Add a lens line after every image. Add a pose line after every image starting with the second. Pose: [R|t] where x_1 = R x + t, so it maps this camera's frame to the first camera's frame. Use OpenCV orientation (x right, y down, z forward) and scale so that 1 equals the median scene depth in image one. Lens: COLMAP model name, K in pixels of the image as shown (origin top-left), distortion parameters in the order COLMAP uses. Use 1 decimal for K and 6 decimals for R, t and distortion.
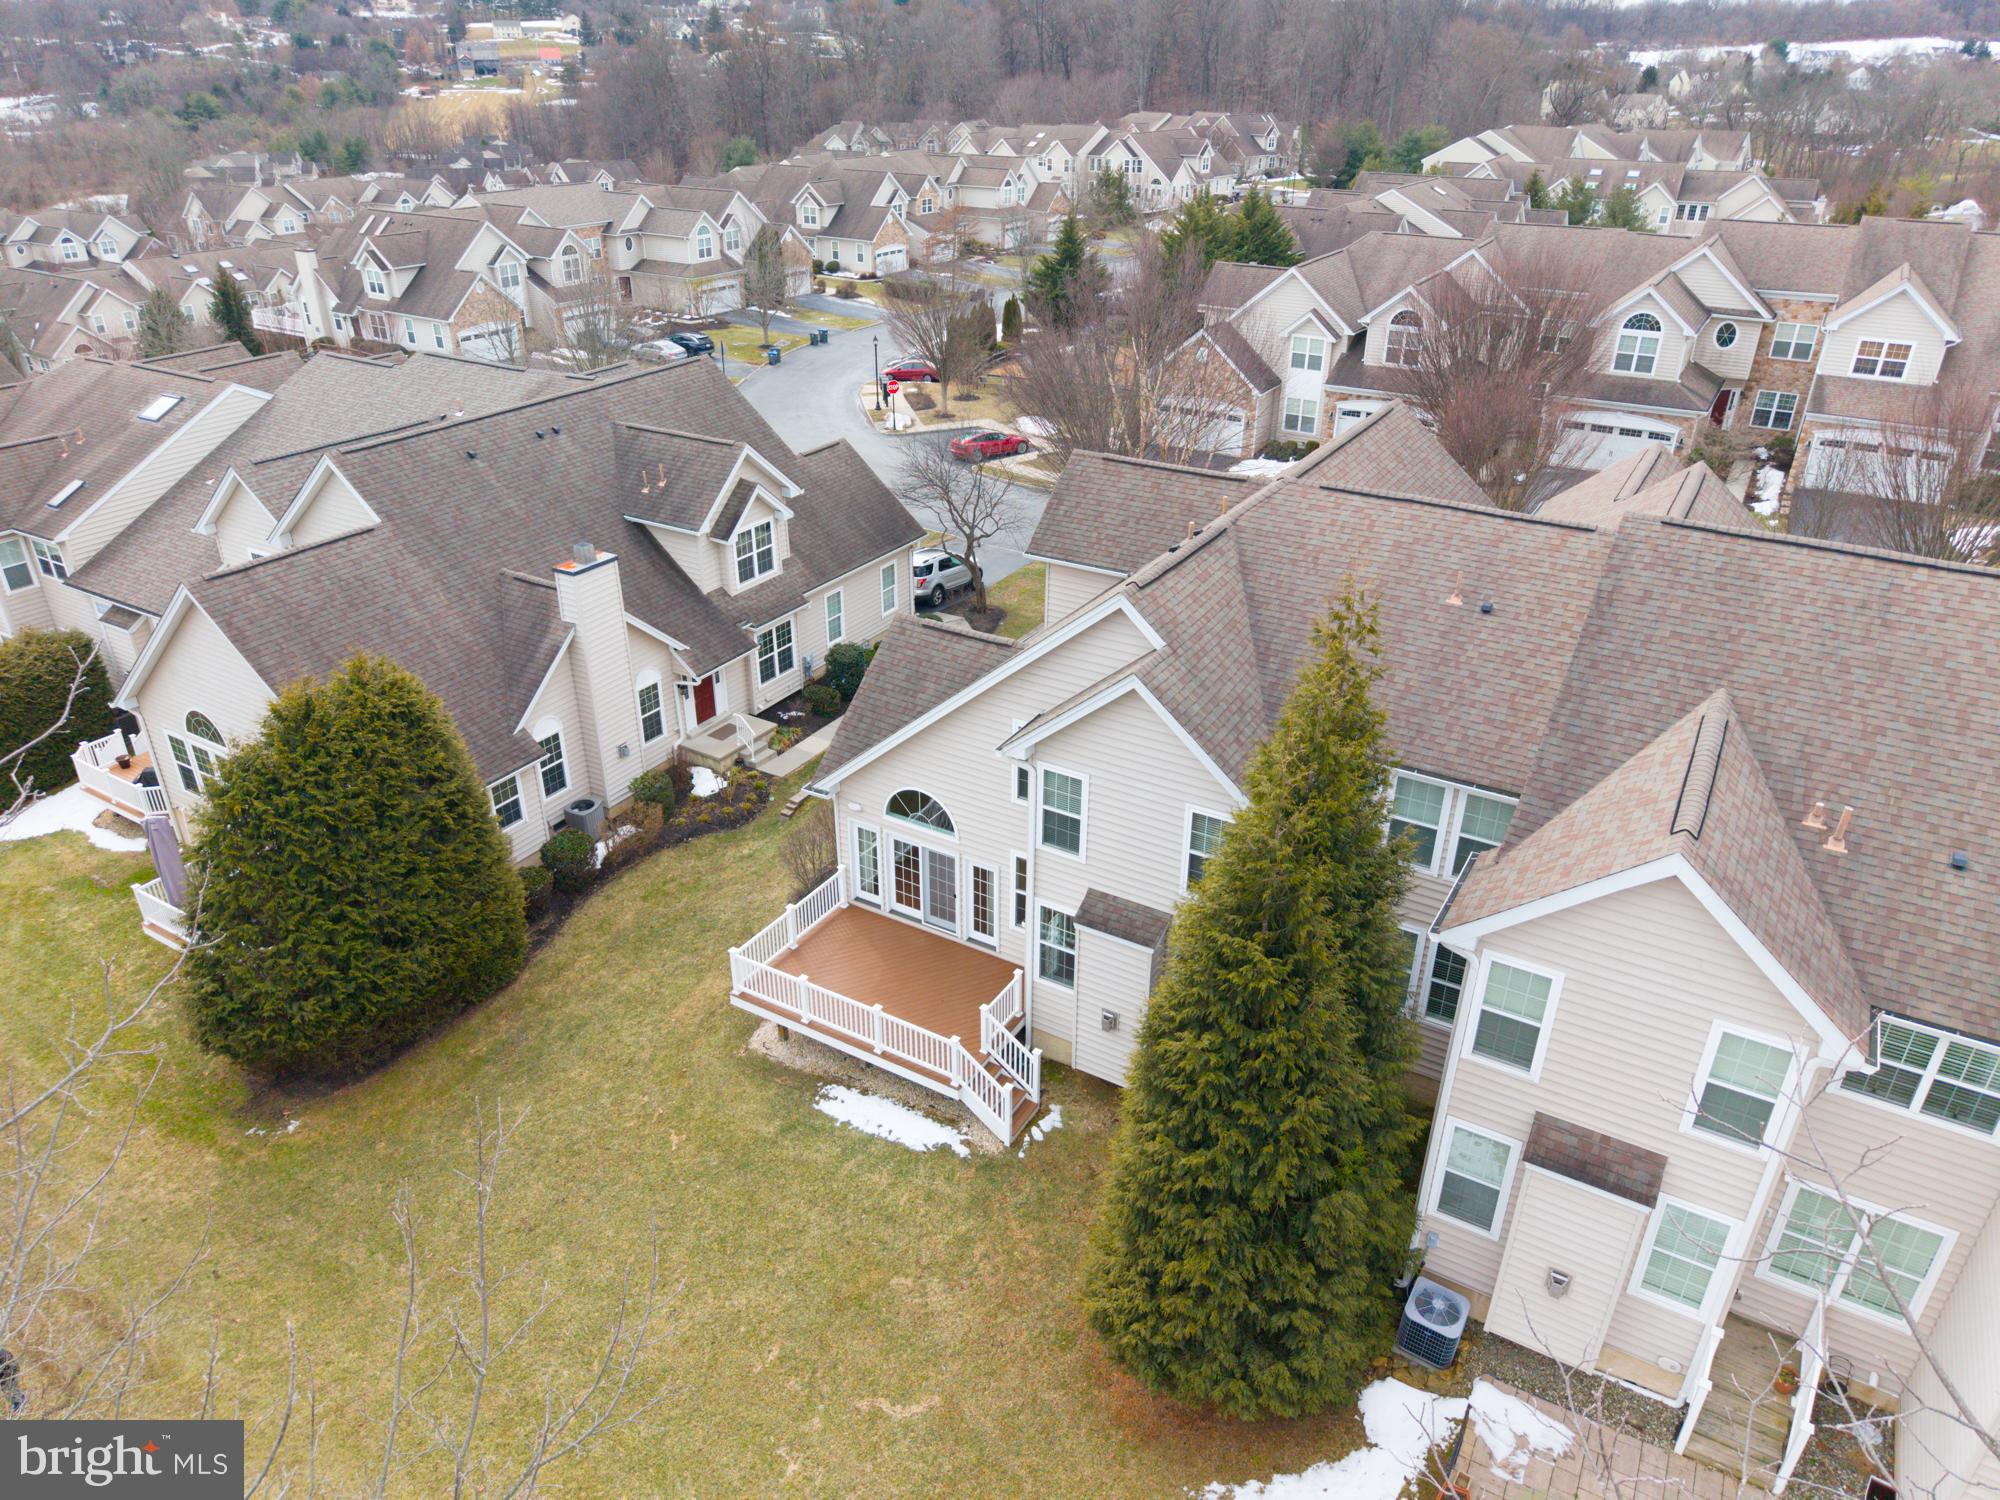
lens RADIAL K [[1345.2, 0, 1007.5], [0, 1345.2, 754.7], [0, 0, 1]] dist [0.015086, -0.017306]
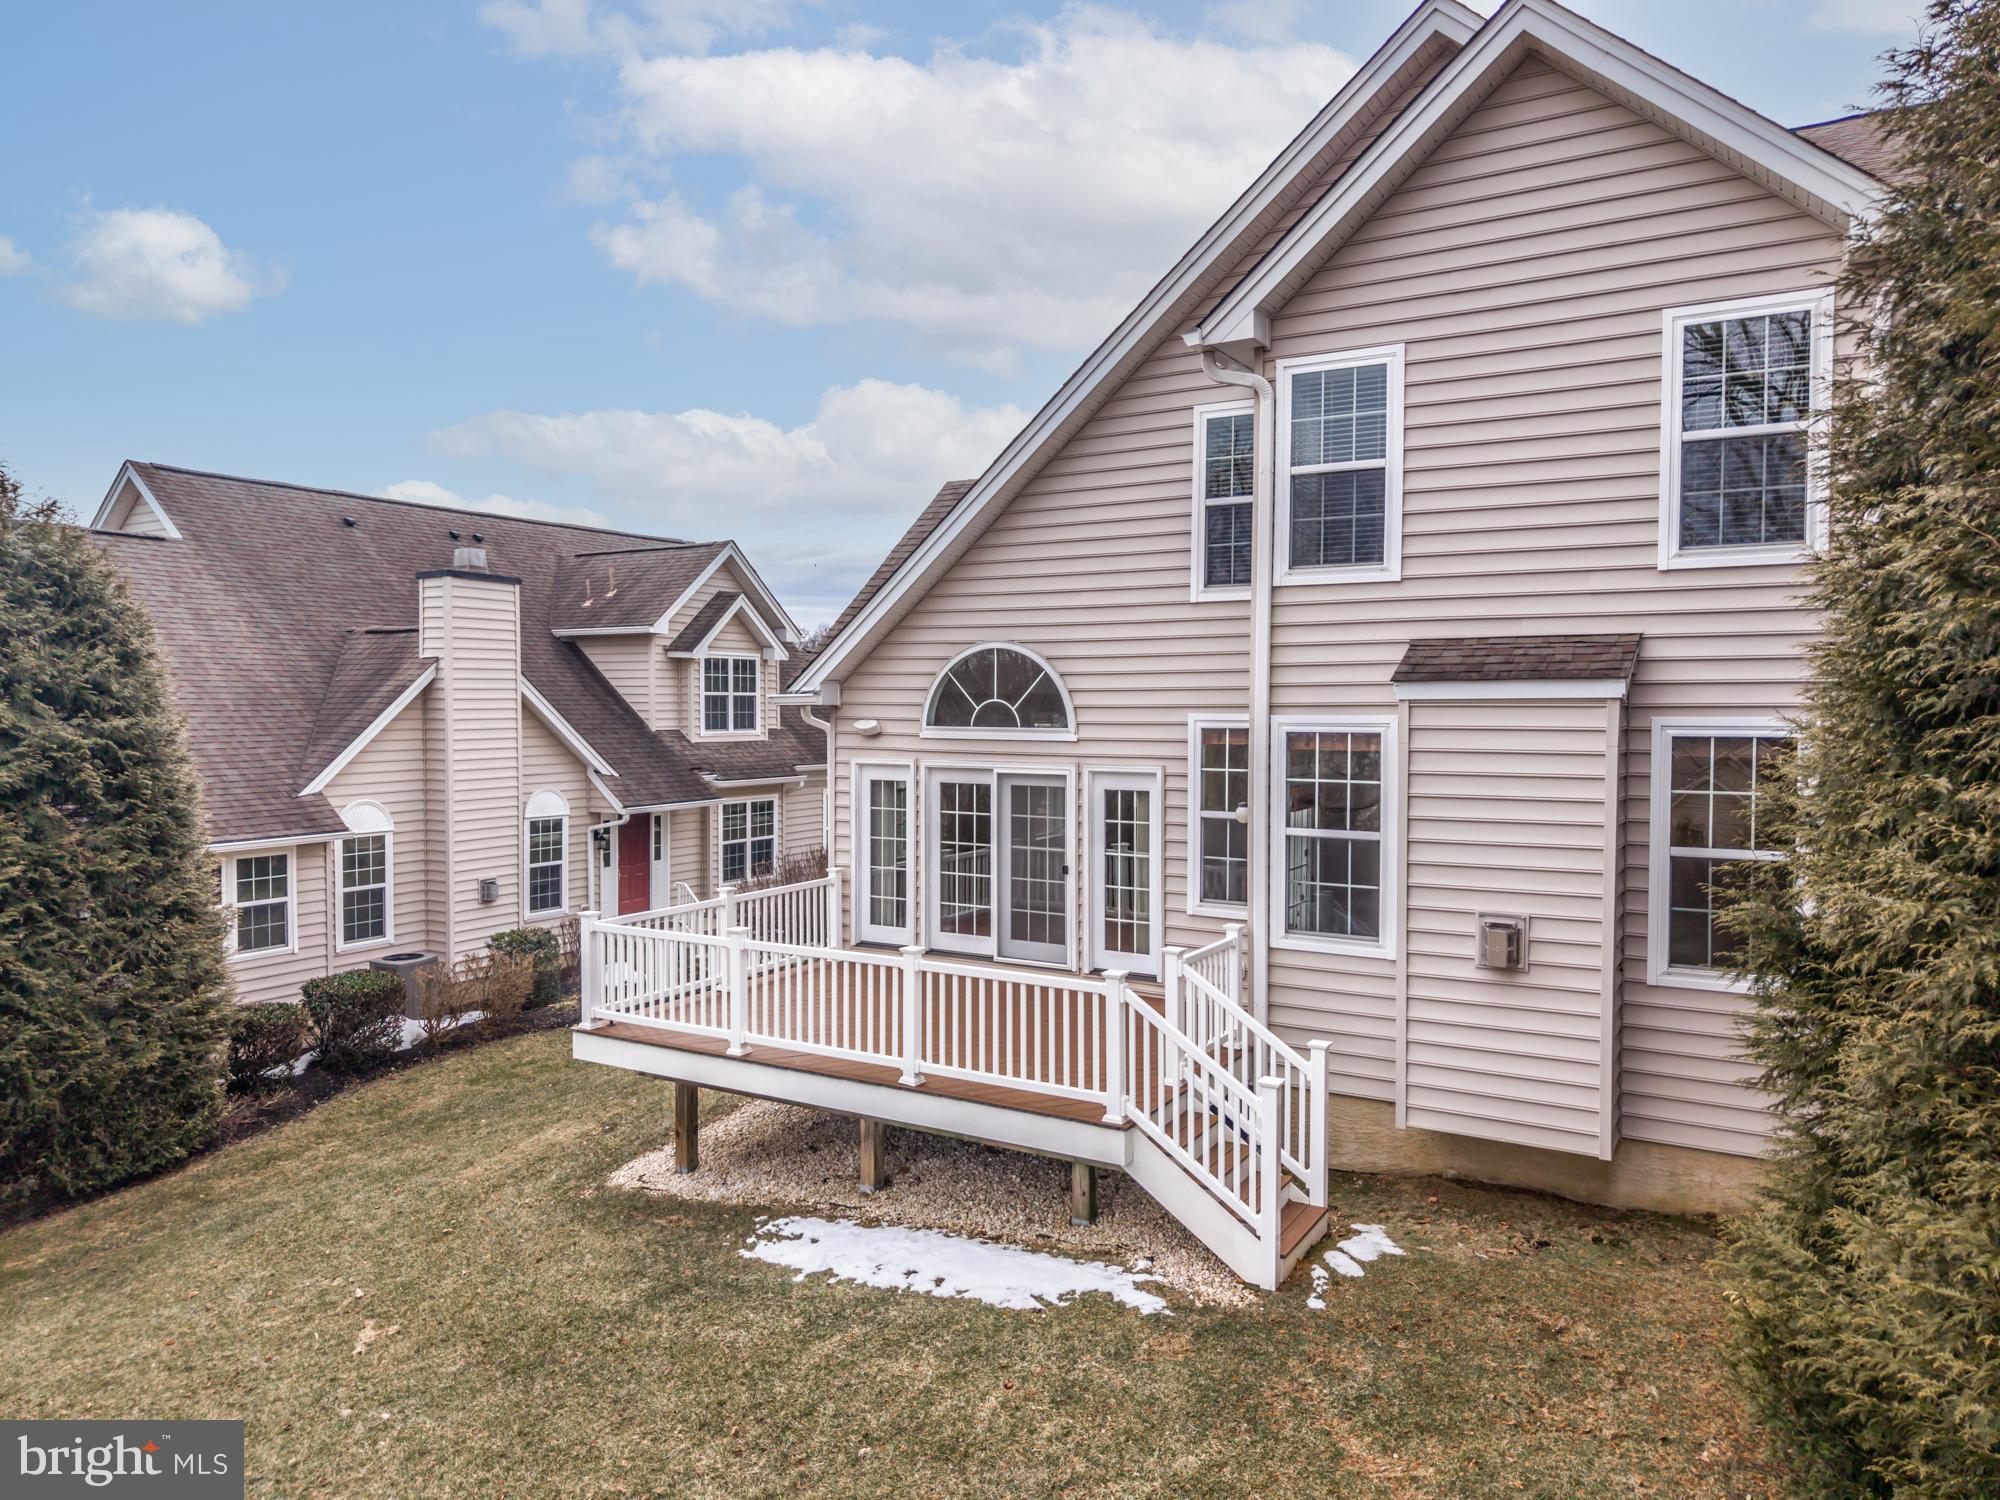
lens RADIAL K [[1345.2, 0, 1002.8], [0, 1345.2, 761.8], [0, 0, 1]] dist [0.015086, -0.017306]
pose [[0.999995, -0.002902, -0.000783, -0.059338], [0.002282, 0.902635, -0.430401, 0.268805], [0.001956, 0.430397, 0.902637, 0.520189]]
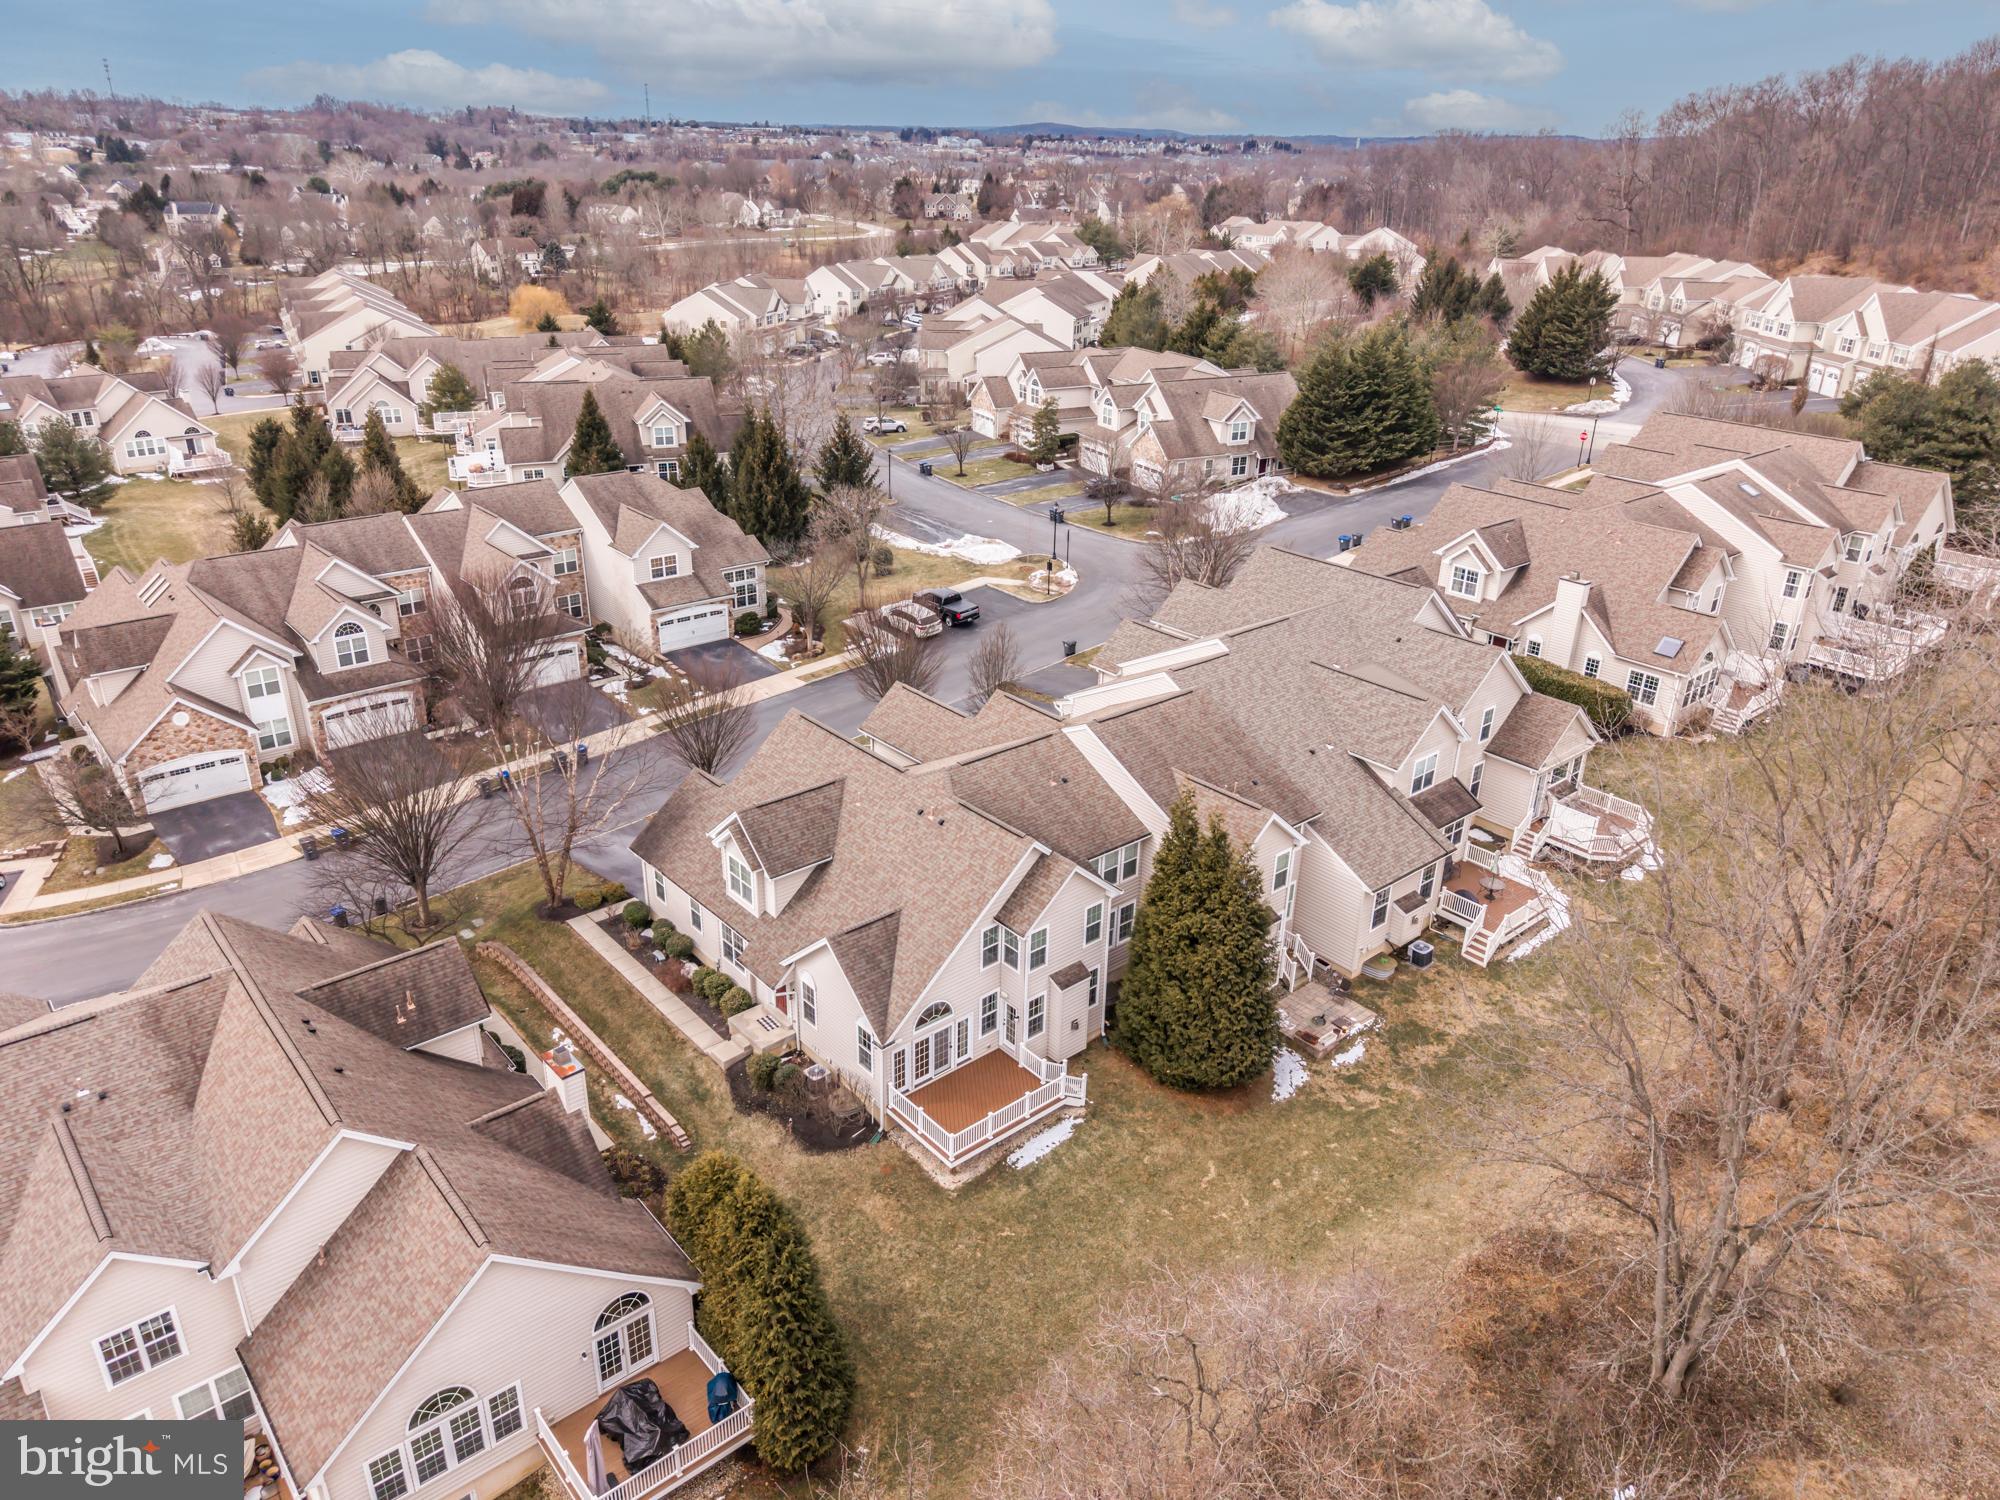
lens RADIAL K [[1345.2, 0, 1005.1], [0, 1345.2, 753.4], [0, 0, 1]] dist [0.015086, -0.017306]
pose [[0.314176, -0.389822, 0.865640, -1.351456], [0.425265, 0.873000, 0.238790, -0.604300], [-0.848789, 0.293104, 0.440053, 0.039073]]
